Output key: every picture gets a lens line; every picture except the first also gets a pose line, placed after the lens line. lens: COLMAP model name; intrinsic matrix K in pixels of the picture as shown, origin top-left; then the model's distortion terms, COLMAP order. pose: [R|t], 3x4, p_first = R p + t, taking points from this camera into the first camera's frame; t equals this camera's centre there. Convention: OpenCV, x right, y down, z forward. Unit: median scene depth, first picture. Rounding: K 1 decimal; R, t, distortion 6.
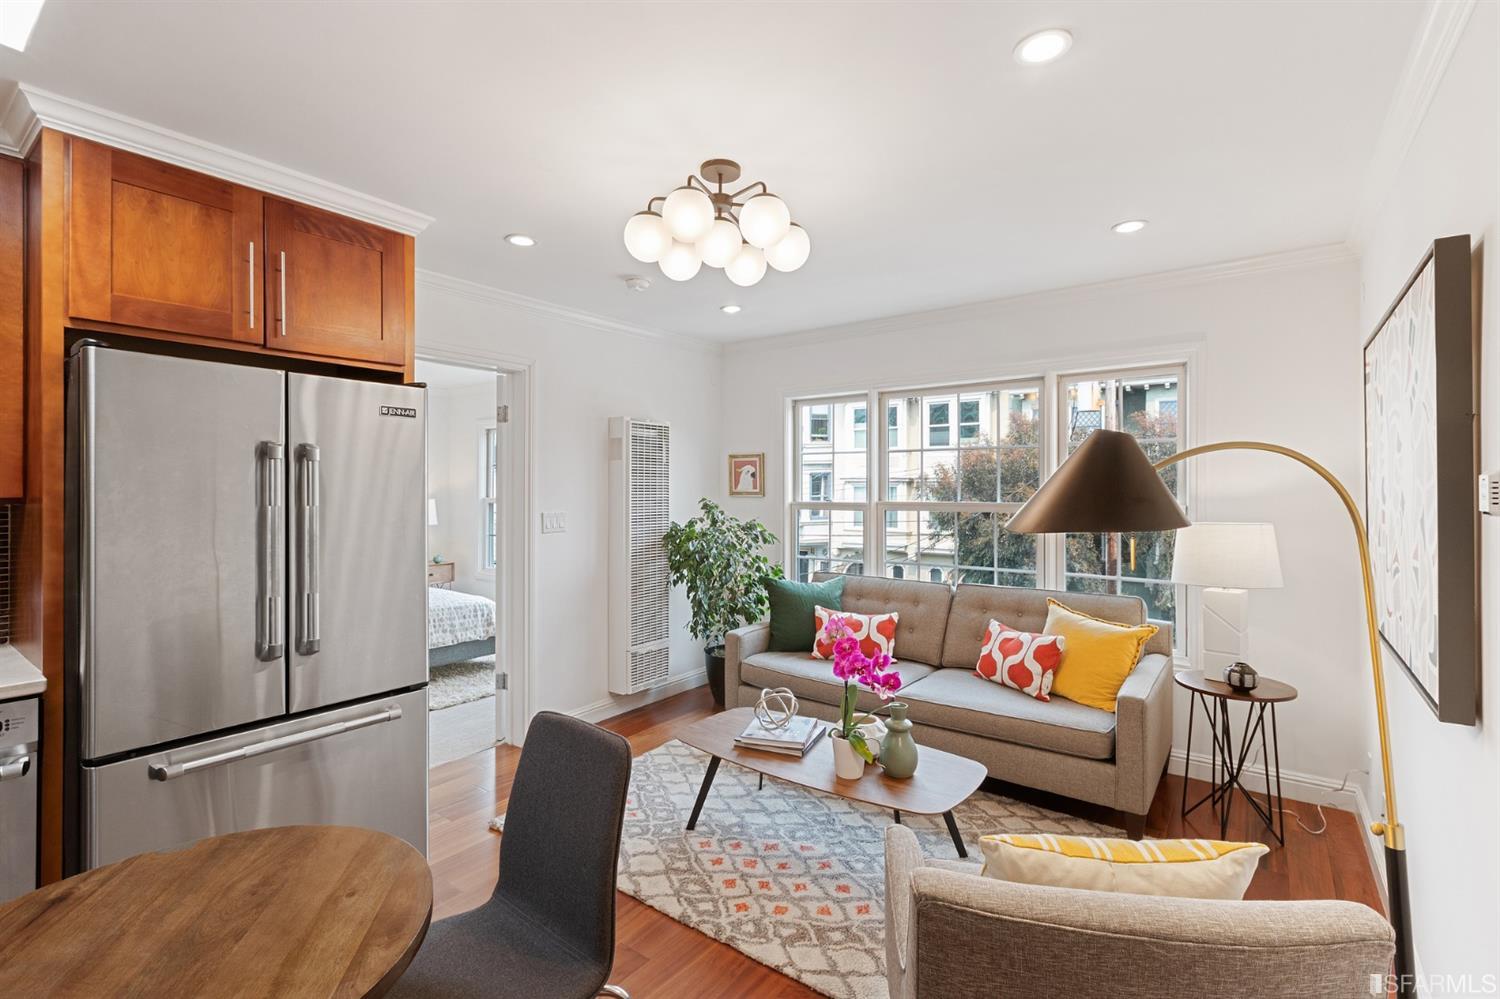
lens RADIAL K [[681.4, 0, 740.7], [0, 681.4, 487.2], [0, 0, 1]] dist [-0.000279, -0.000443]
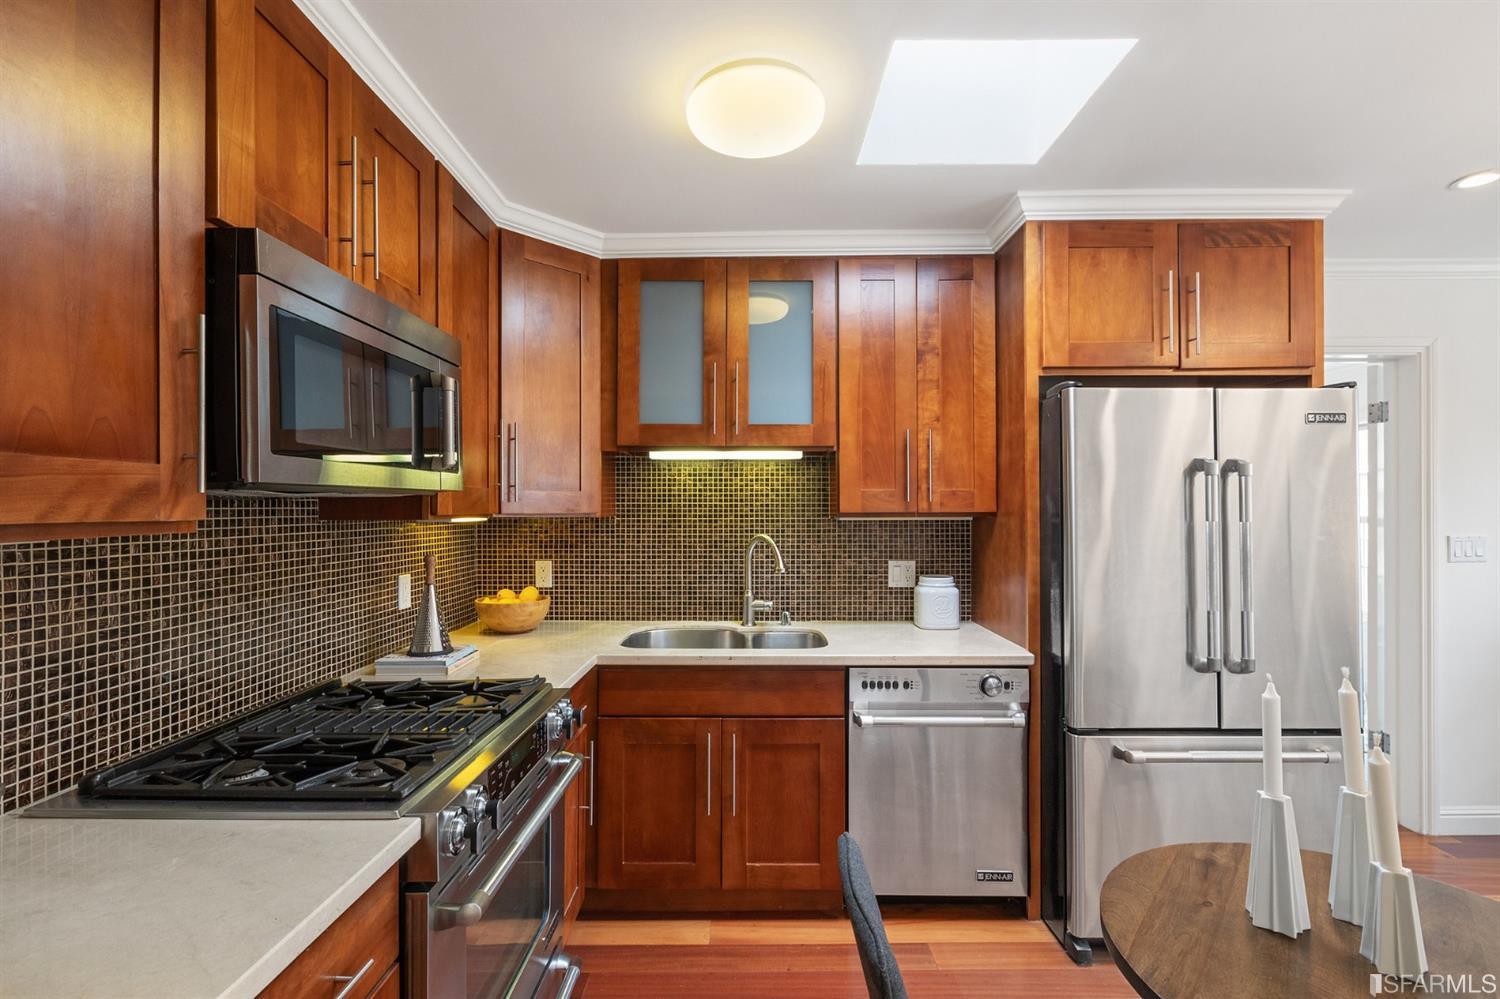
lens RADIAL K [[681.4, 0, 753.4], [0, 681.4, 505.0], [0, 0, 1]] dist [-0.000279, -0.000443]
pose [[0.601174, -0.003902, -0.799109, -0.207772], [0.004040, 0.999990, -0.001844, 0.001656], [0.799108, -0.002120, 0.601183, -0.116893]]
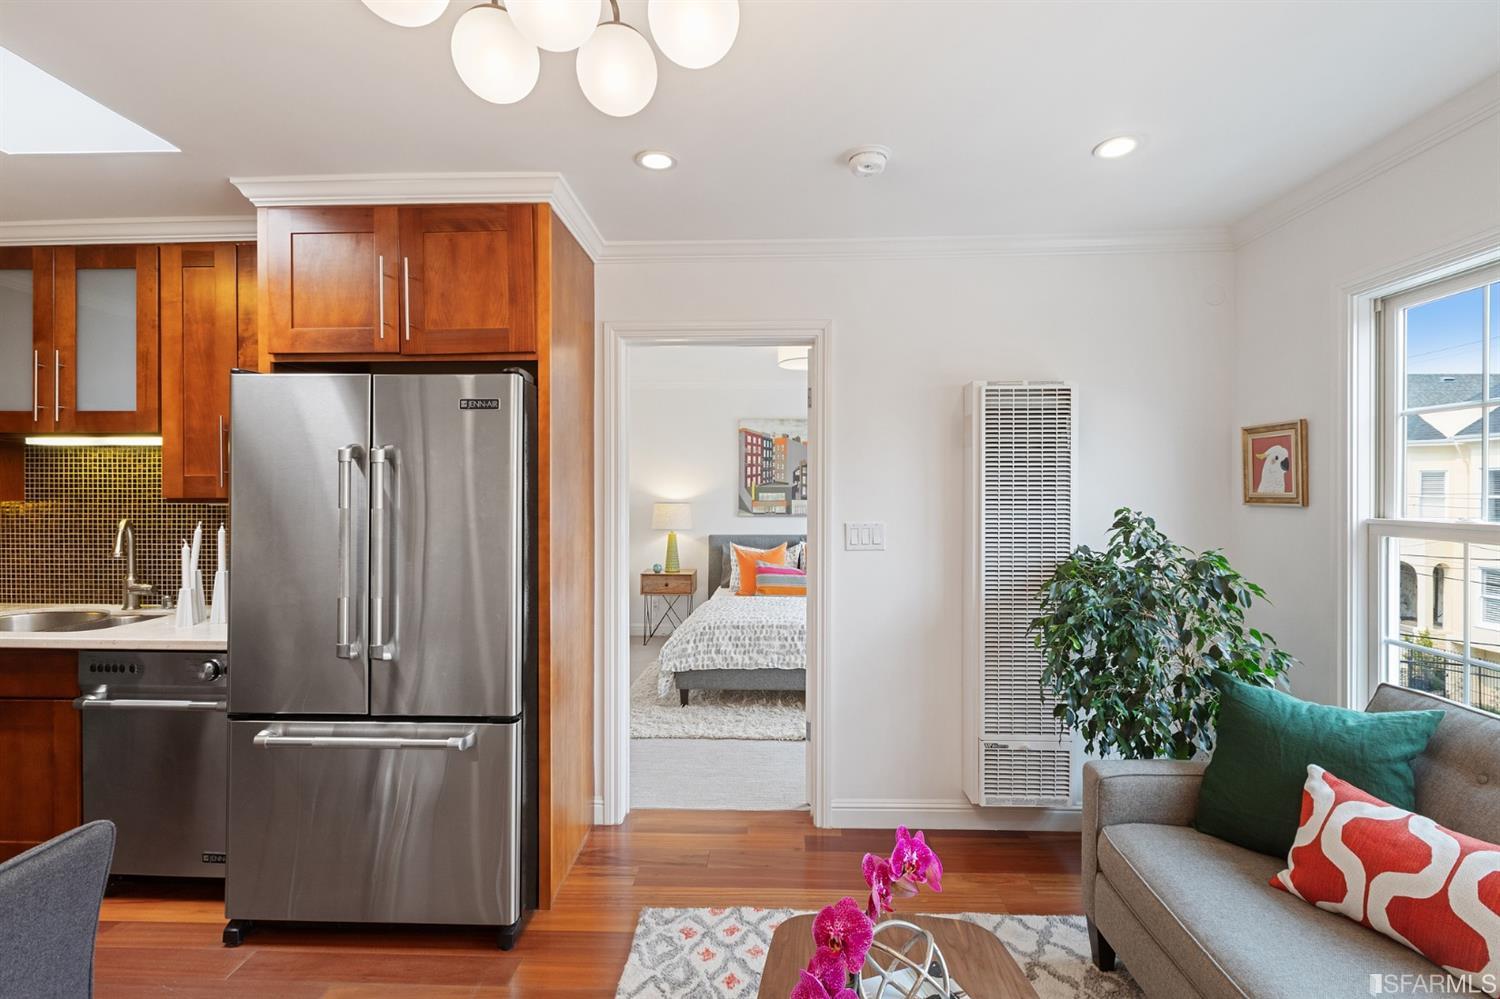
lens RADIAL K [[681.4, 0, 750.4], [0, 681.4, 496.5], [0, 0, 1]] dist [-0.000279, -0.000443]
pose [[0.575176, 0.005536, -0.818011, 0.366499], [0.002210, 0.999963, 0.008321, 0.002372], [0.818026, -0.006593, 0.575143, 0.673178]]
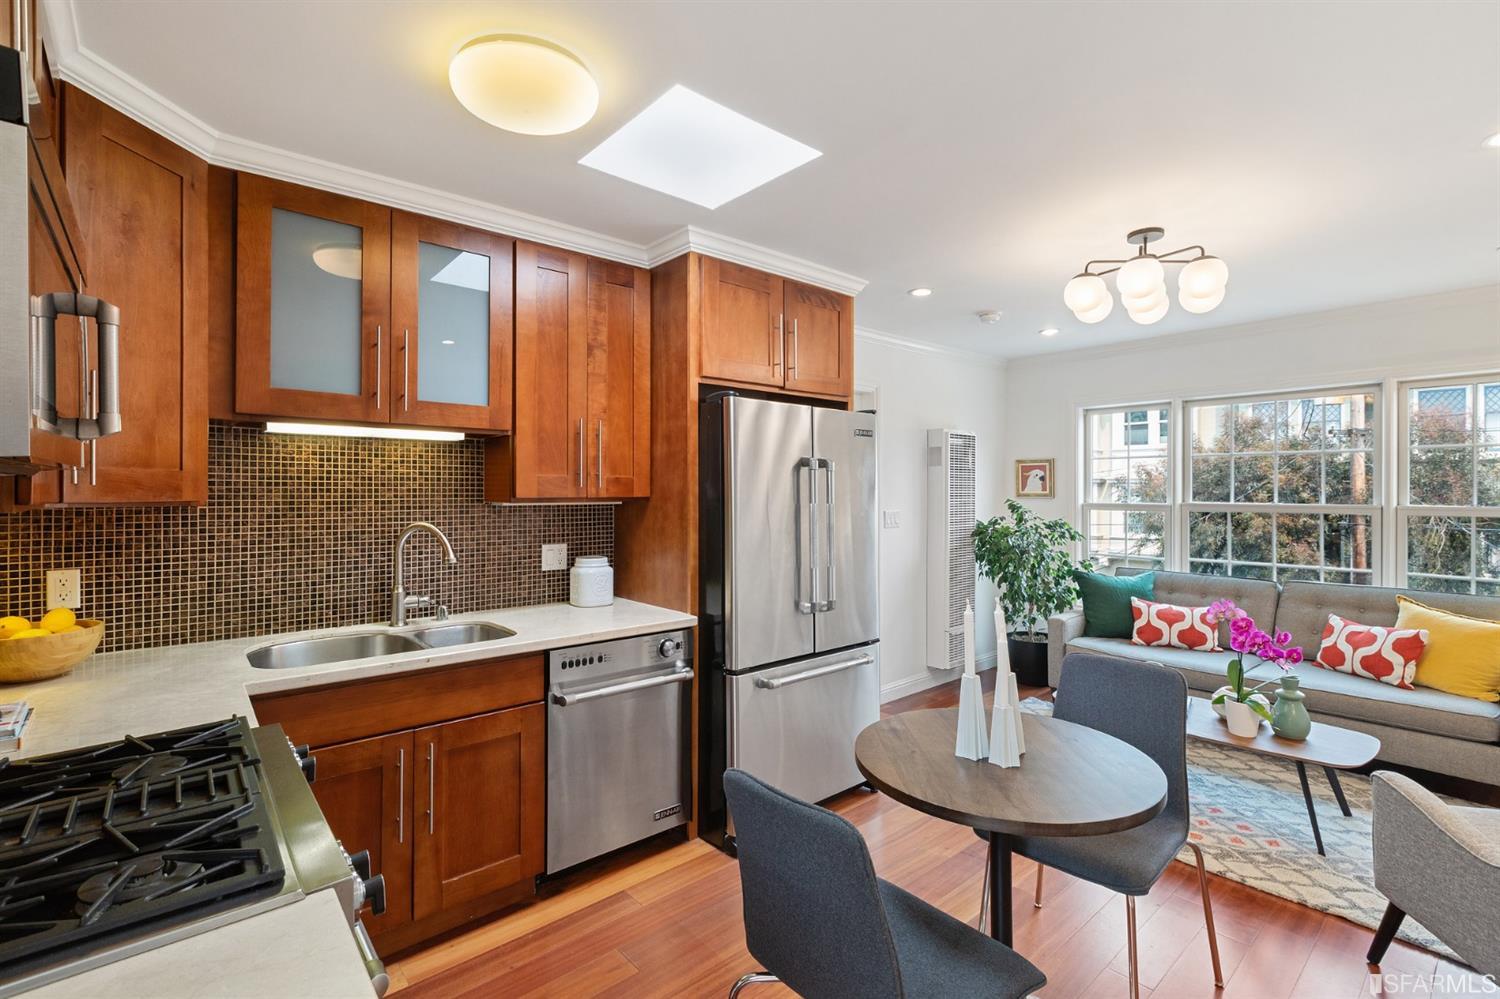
lens RADIAL K [[681.4, 0, 743.3], [0, 681.4, 488.8], [0, 0, 1]] dist [-0.000279, -0.000443]
pose [[0.977541, 0.000806, -0.210743, -0.391088], [-0.000664, 1.000000, 0.000745, -0.002613], [0.210743, -0.000589, 0.977541, -0.298909]]
